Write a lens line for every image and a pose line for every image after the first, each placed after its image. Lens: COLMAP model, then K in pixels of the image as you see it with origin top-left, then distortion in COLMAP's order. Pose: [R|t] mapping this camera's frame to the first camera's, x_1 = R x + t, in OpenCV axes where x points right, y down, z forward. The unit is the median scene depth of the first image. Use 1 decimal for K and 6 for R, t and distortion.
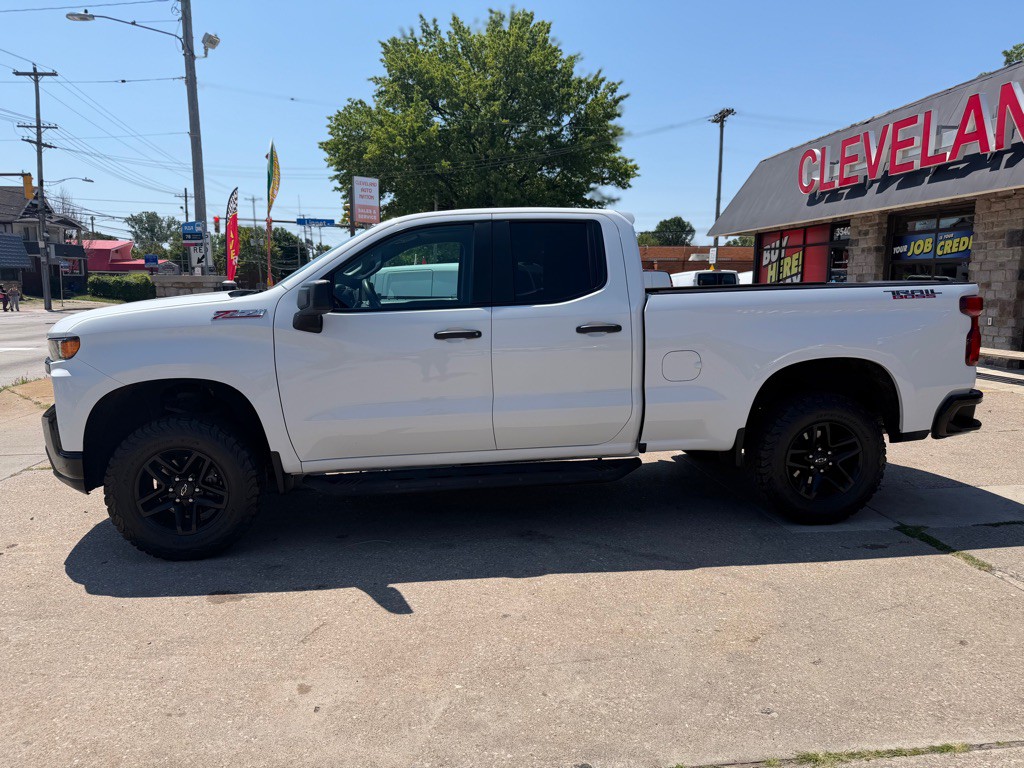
lens RADIAL K [[694.6, 0, 512.0], [0, 694.6, 384.0], [0, 0, 1]] dist [0.000888, -0.002514]
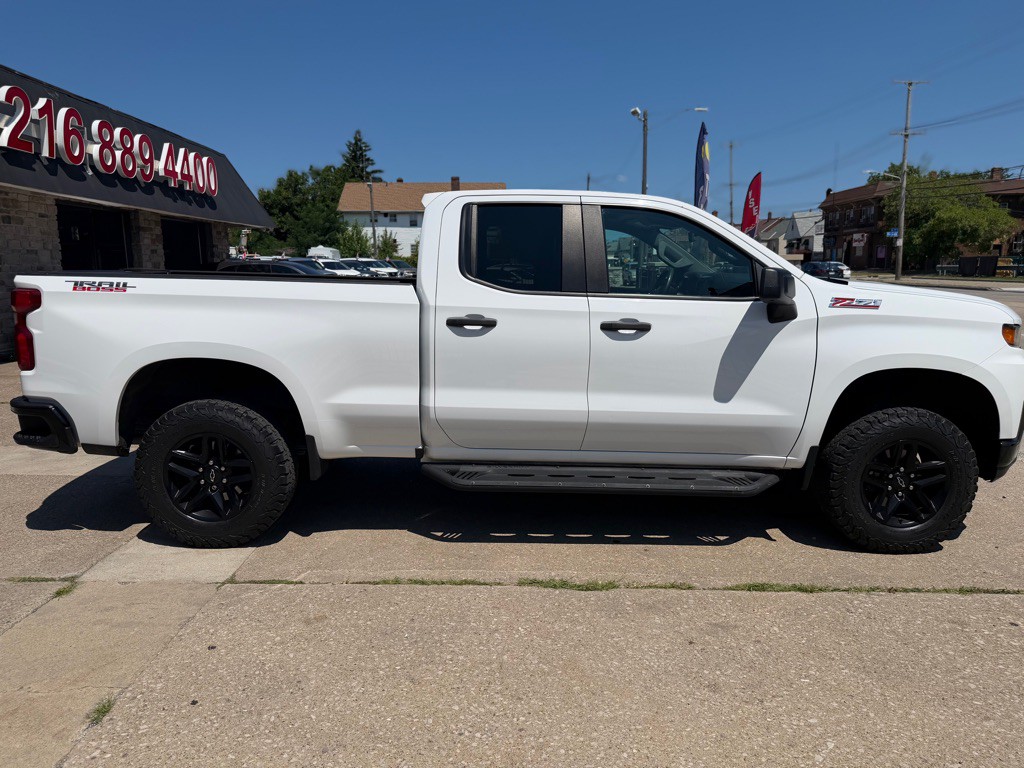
lens RADIAL K [[713.3, 0, 514.4], [0, 713.3, 385.6], [0, 0, 1]] dist [0.088833, -0.132725]
pose [[-0.996270, -0.005606, 0.086114, -0.062809], [0.020584, 0.953646, 0.300225, -0.337650], [-0.083805, 0.300878, -0.949973, 2.298264]]
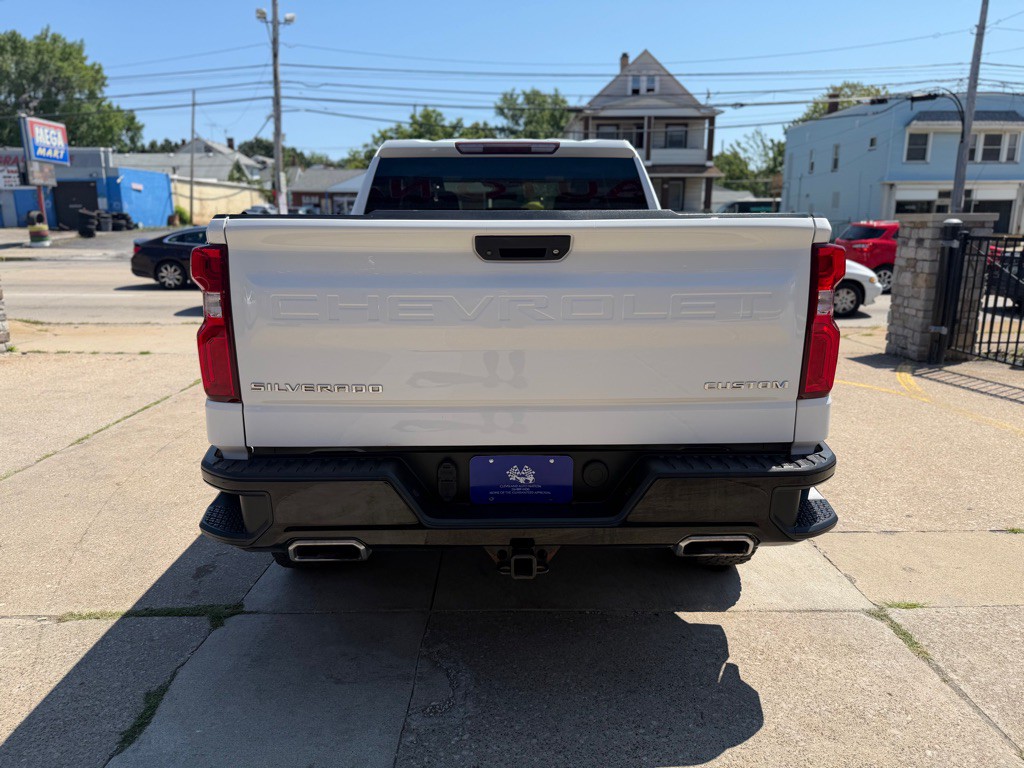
lens RADIAL K [[732.1, 0, 512.0], [0, 732.1, 384.0], [0, 0, 1]] dist [0.000050, -0.005743]
pose [[-0.072804, 0.215276, -0.973836, 1.167005], [-0.143508, 0.964005, 0.223832, -0.181959], [0.986968, 0.156049, -0.039290, 1.261951]]
